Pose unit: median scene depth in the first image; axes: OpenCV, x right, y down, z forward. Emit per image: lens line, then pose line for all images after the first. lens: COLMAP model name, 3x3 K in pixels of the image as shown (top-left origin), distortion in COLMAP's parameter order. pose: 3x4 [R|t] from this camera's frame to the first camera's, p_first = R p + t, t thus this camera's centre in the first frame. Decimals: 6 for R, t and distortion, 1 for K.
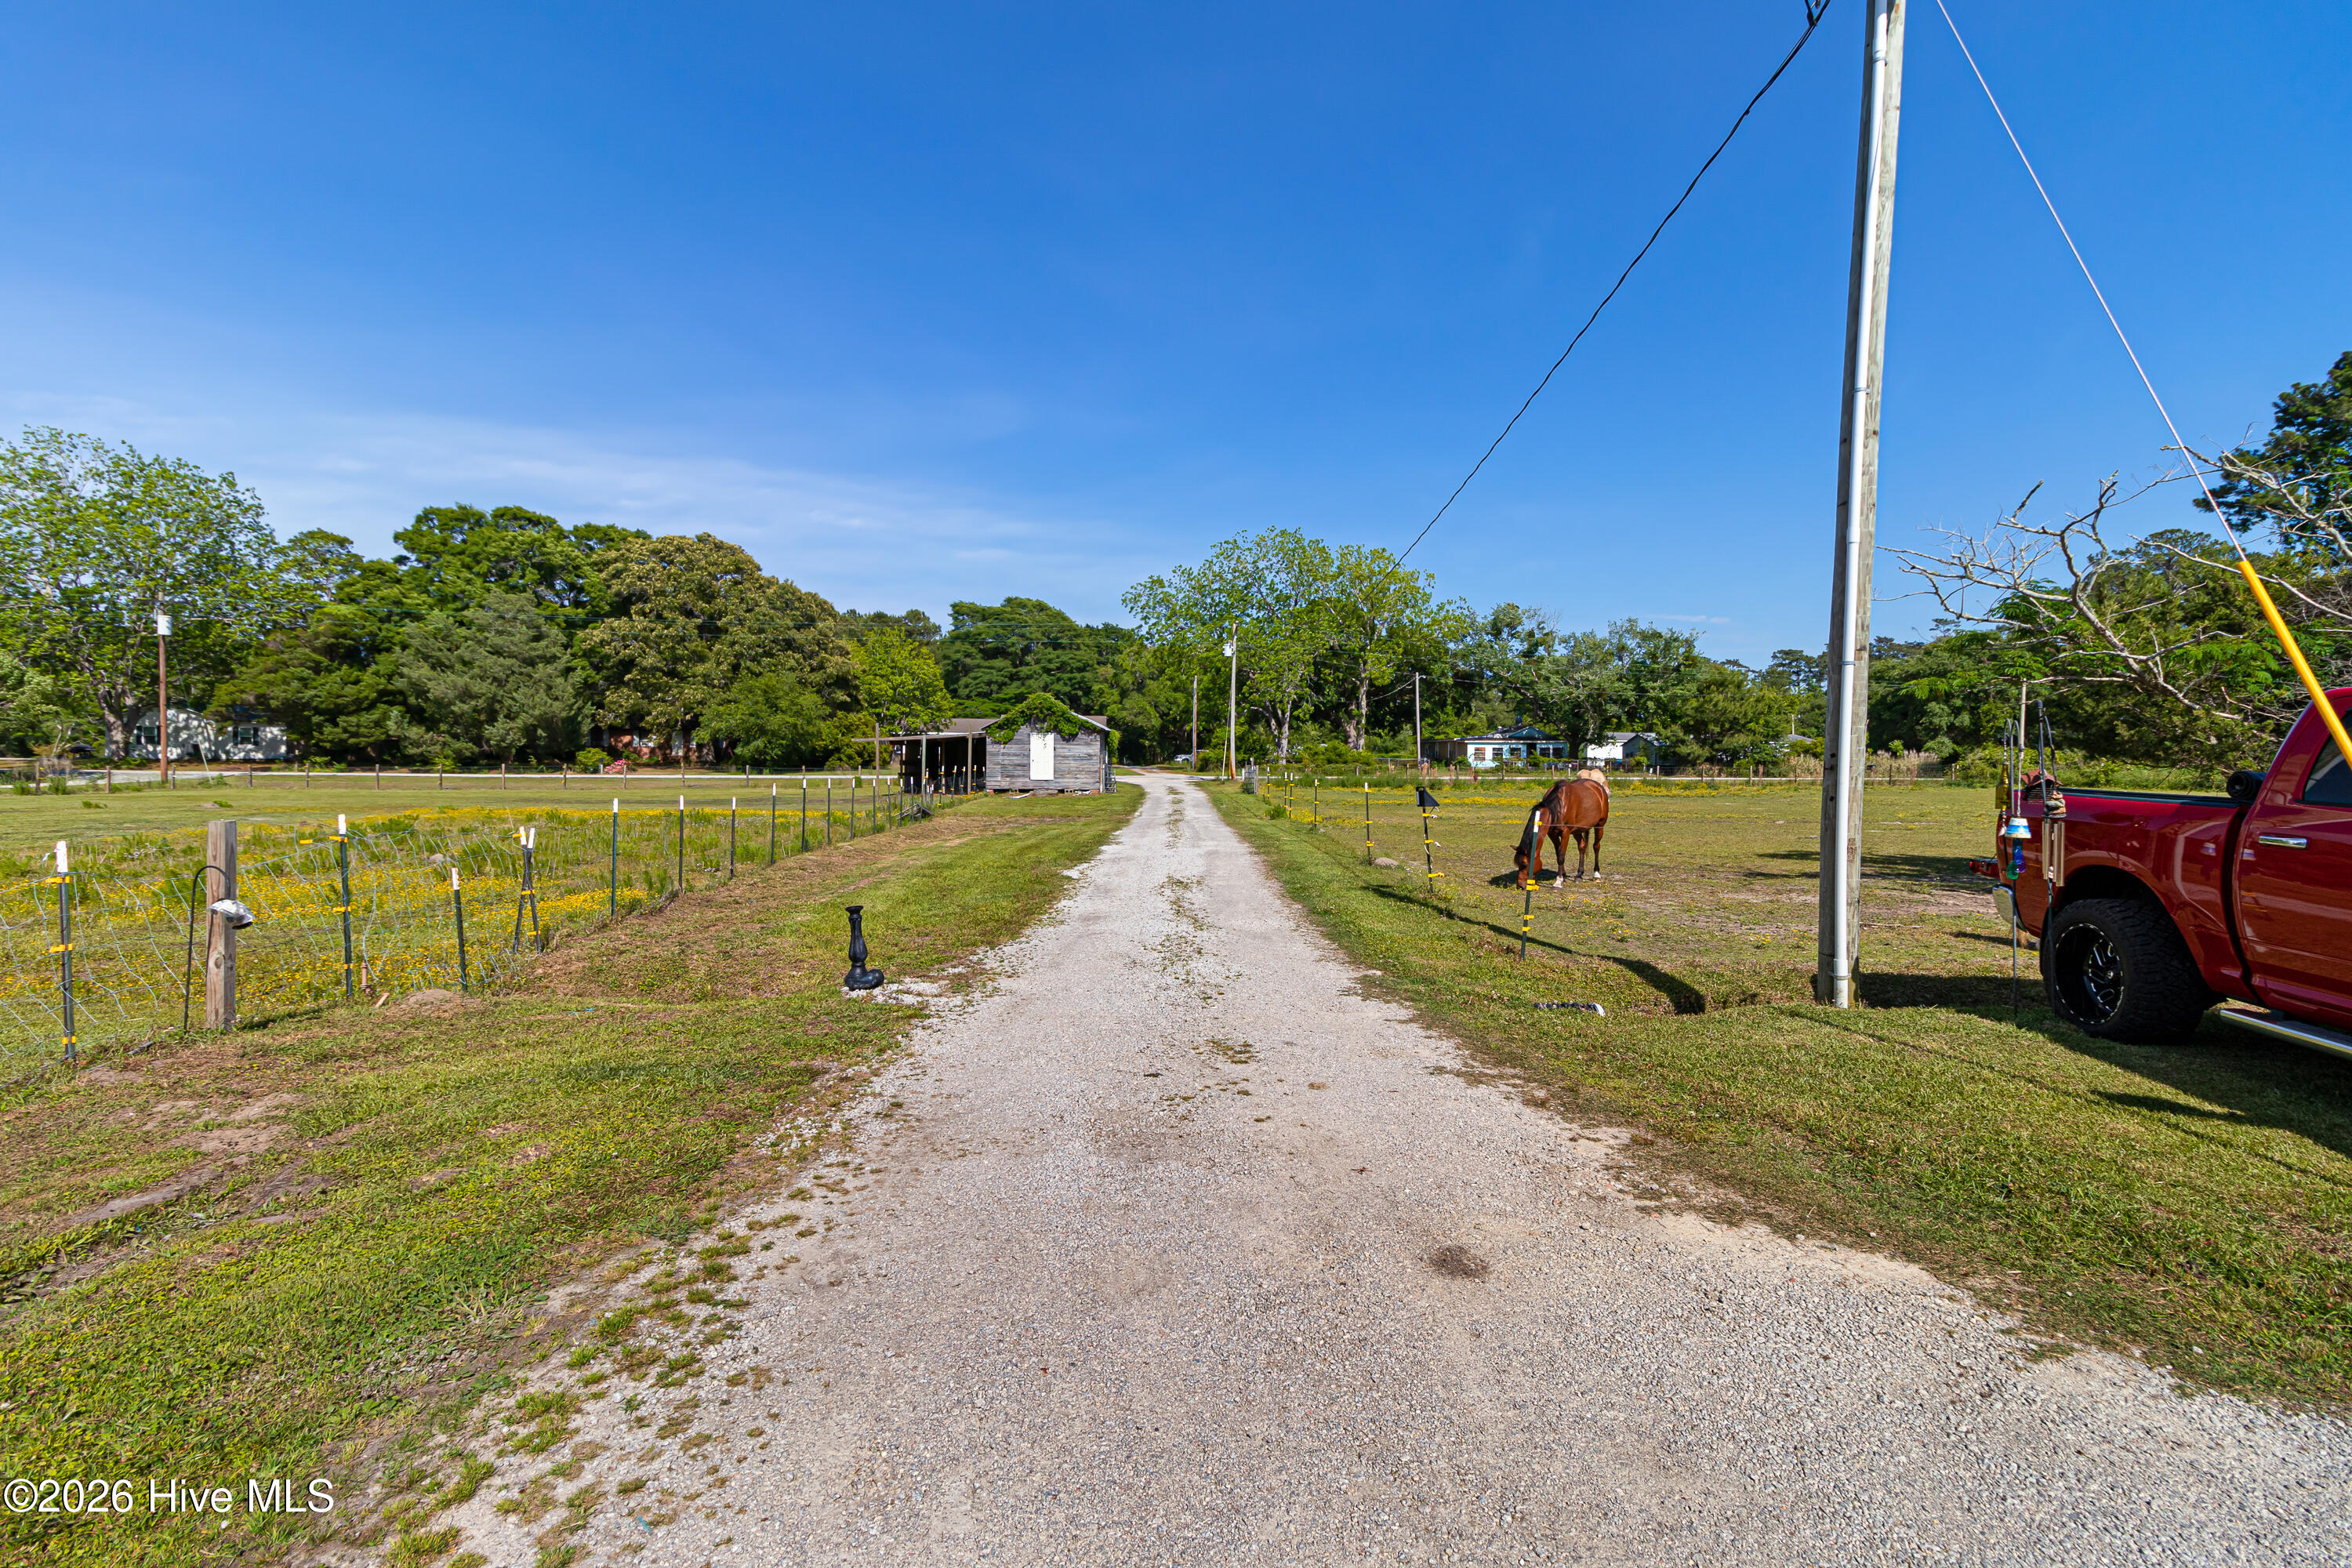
lens RADIAL K [[1097.1, 0, 1180.5], [0, 1097.1, 764.7], [0, 0, 1]] dist [0.004638, -0.000510]
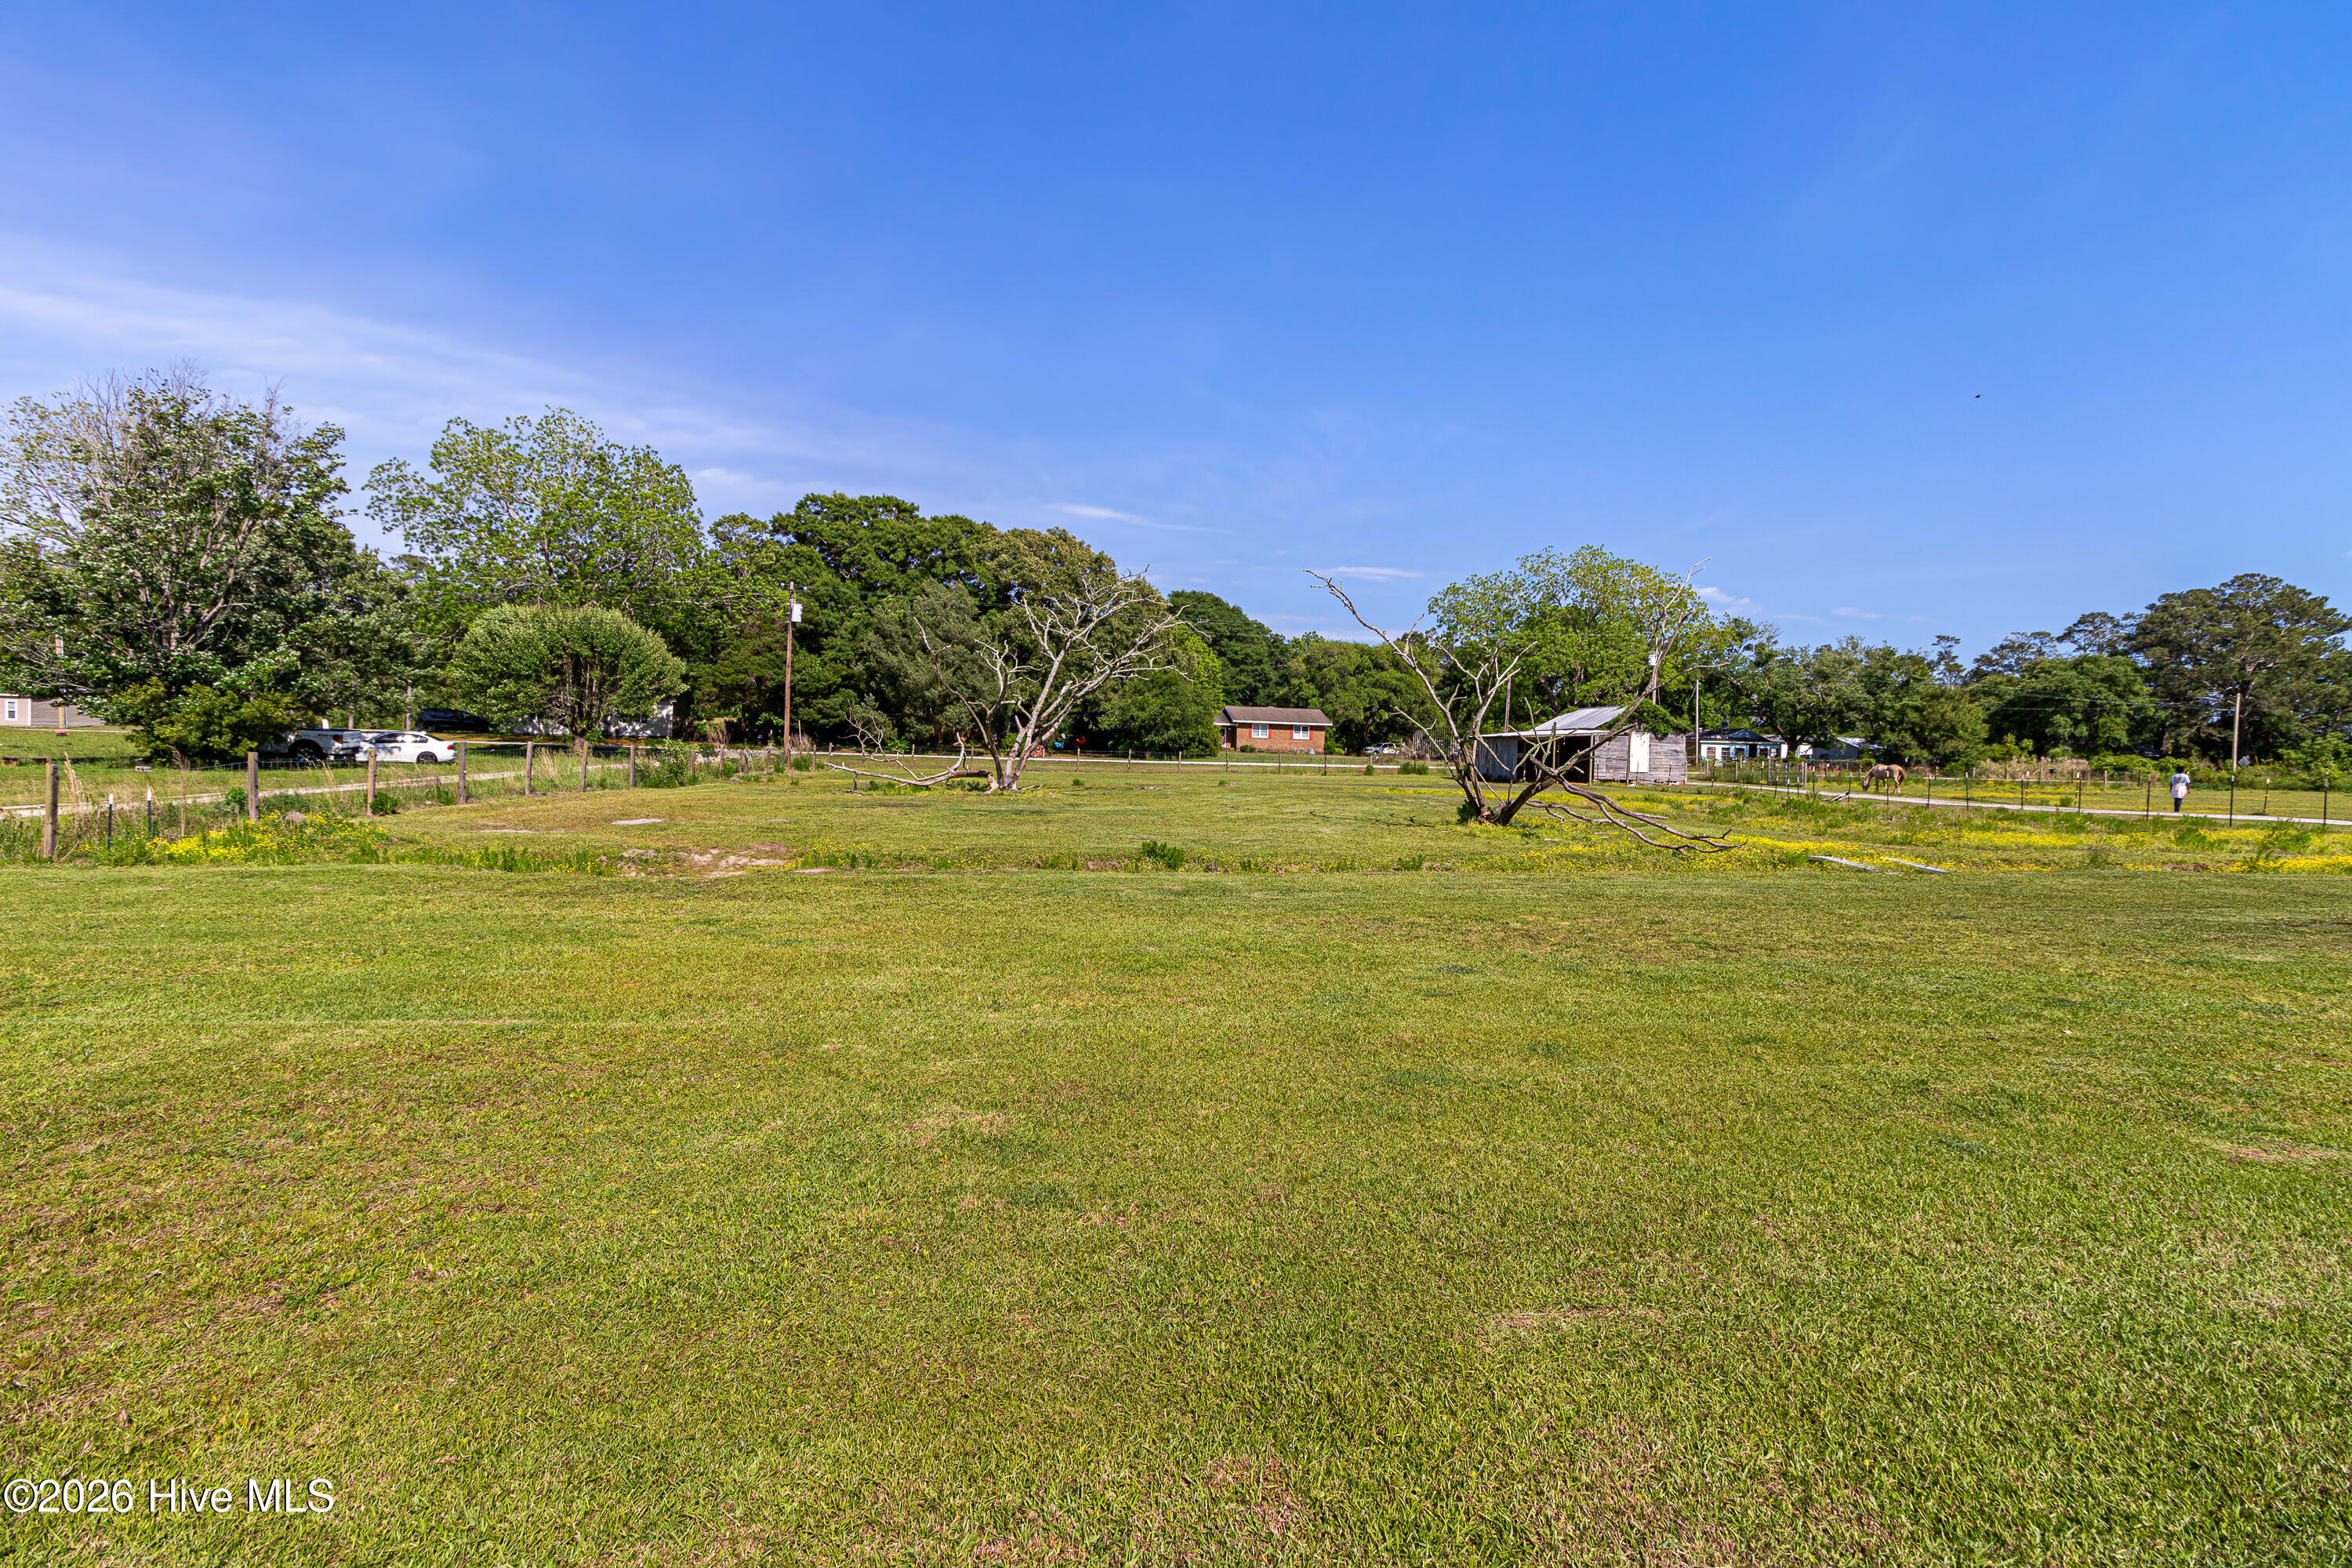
lens RADIAL K [[1106.5, 0, 1176.0], [0, 1106.5, 784.0], [0, 0, 1]] dist [0.004049, -0.000114]
pose [[0.994166, 0.016514, 0.106591, -0.458750], [-0.019590, 0.999419, 0.027880, 0.001828], [-0.106068, -0.029805, 0.993912, -0.079632]]
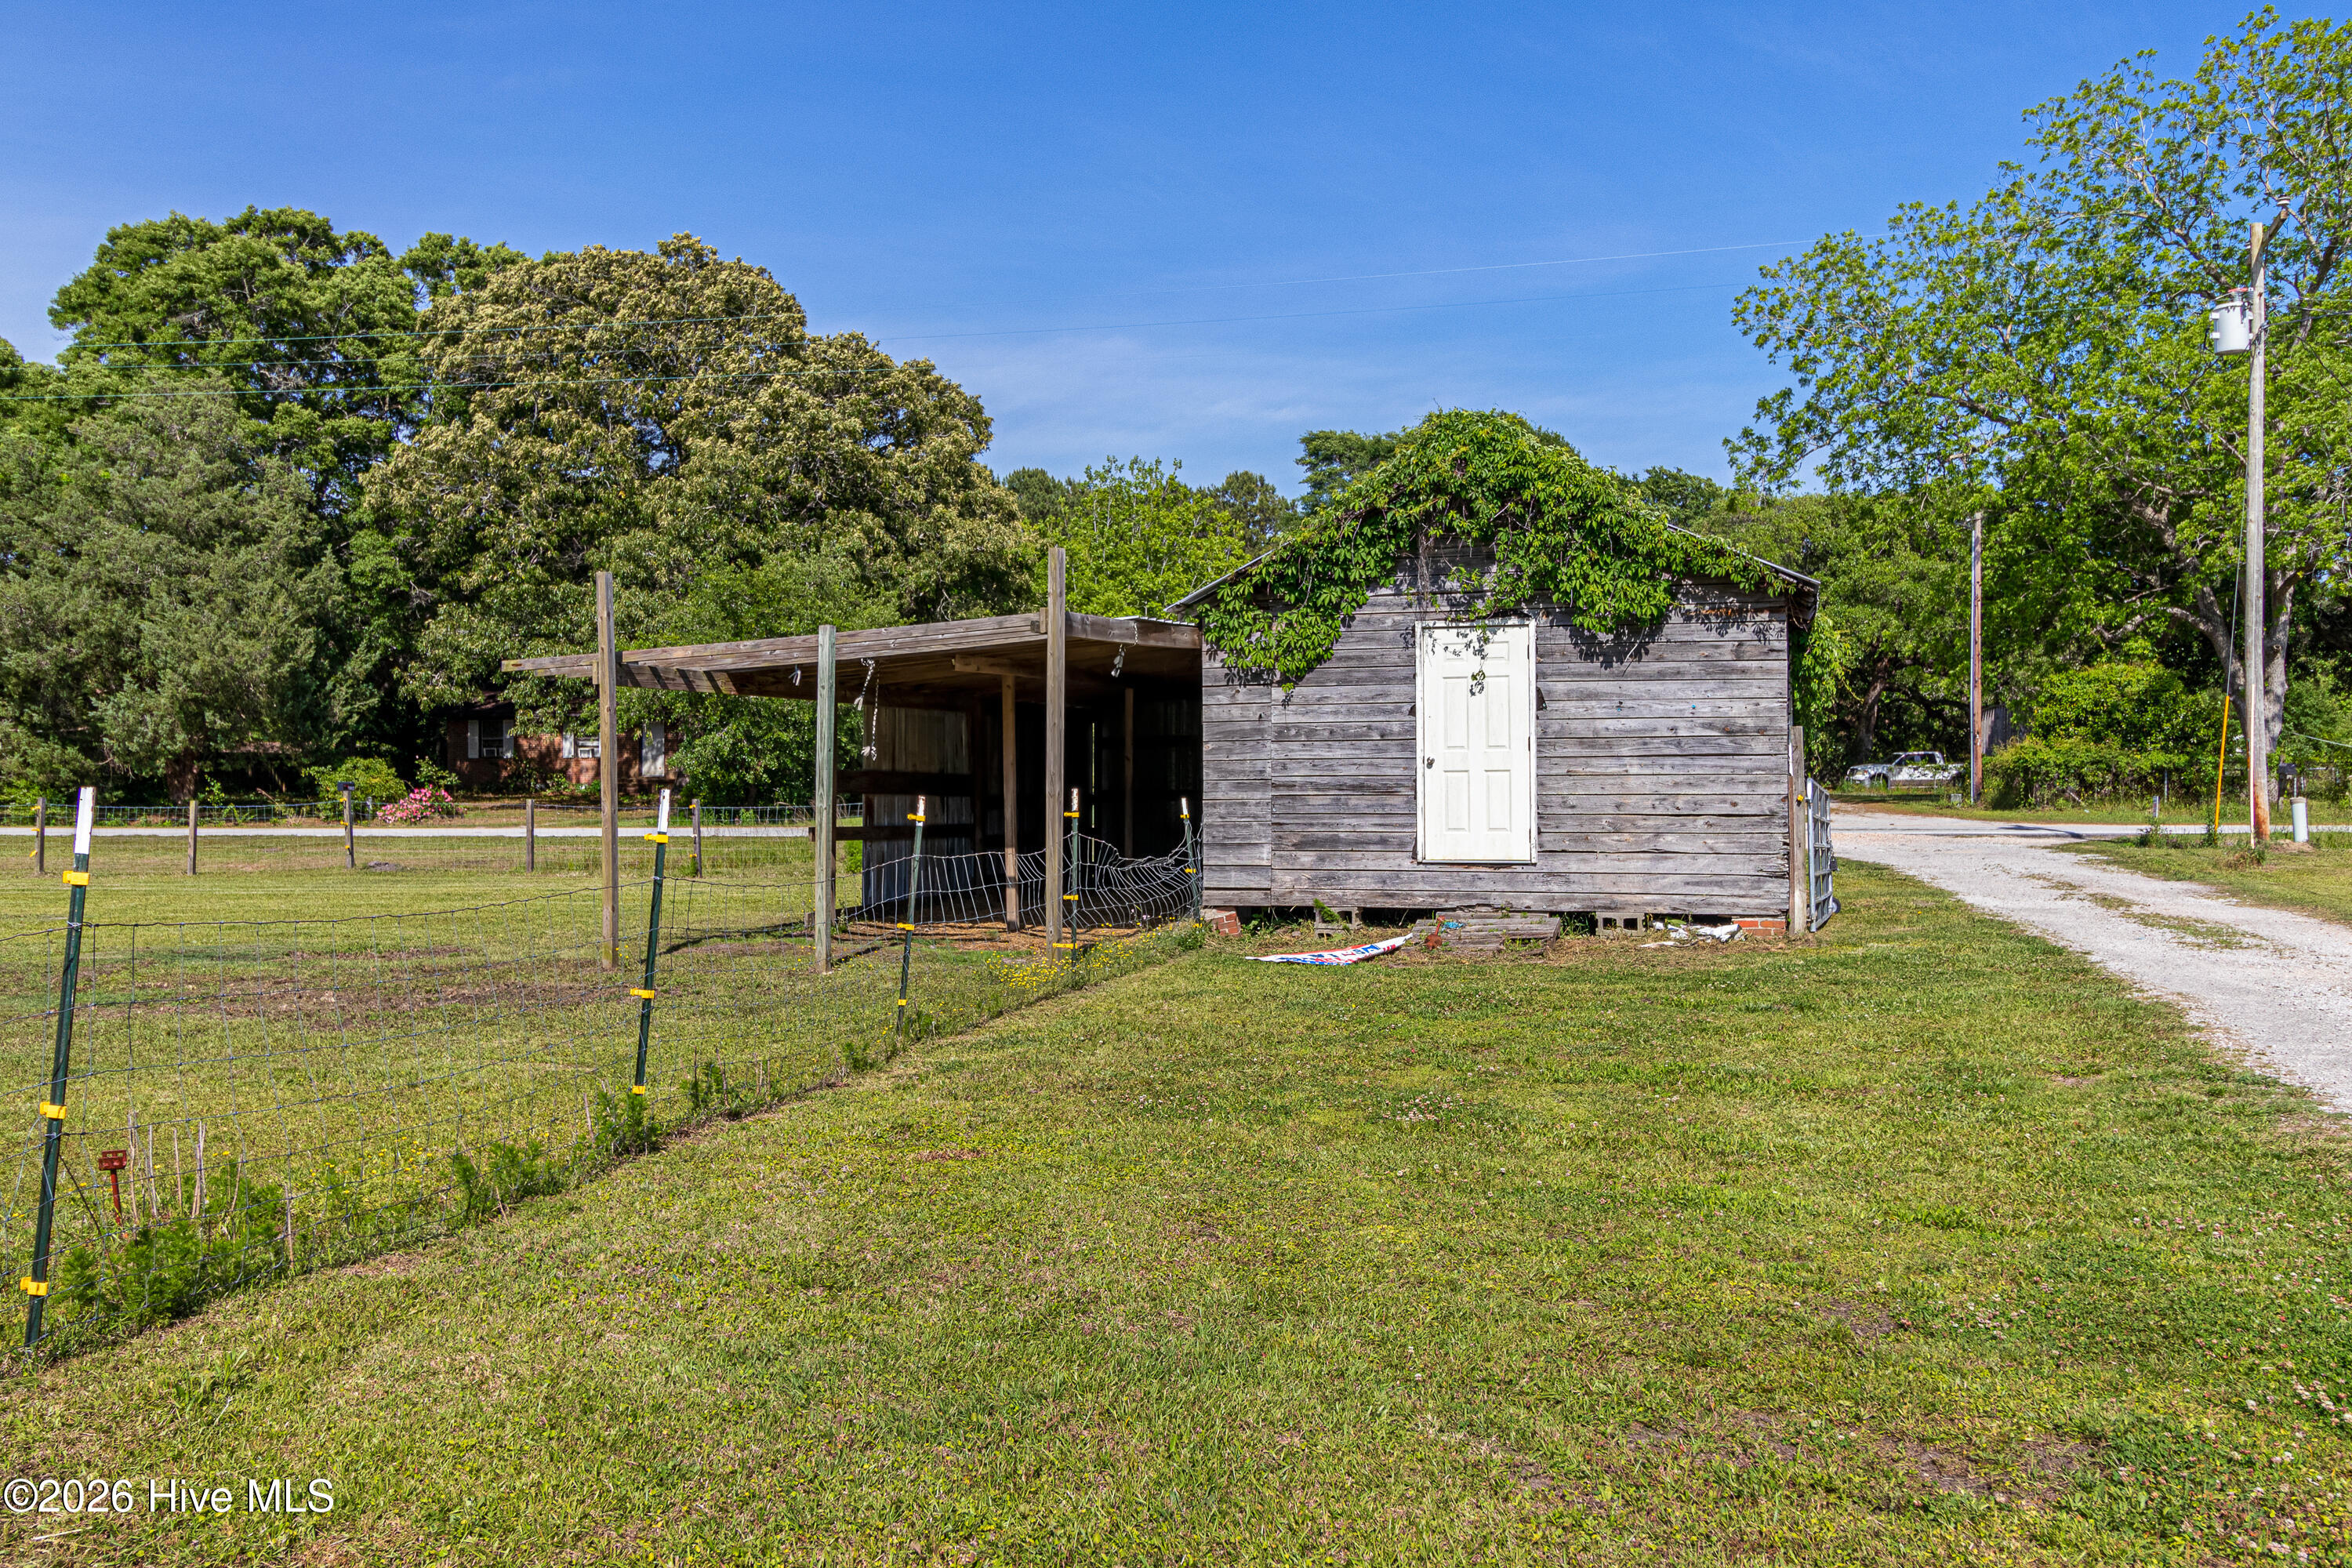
lens RADIAL K [[1906.2, 0, 1176.0], [0, 1906.2, 784.0], [0, 0, 1]] dist [0.014971, 0.003069]
pose [[0.954345, -0.009923, -0.298542, -0.046645], [0.008170, 0.999941, -0.007121, 0.001229], [0.298596, 0.004357, 0.954370, 0.405623]]
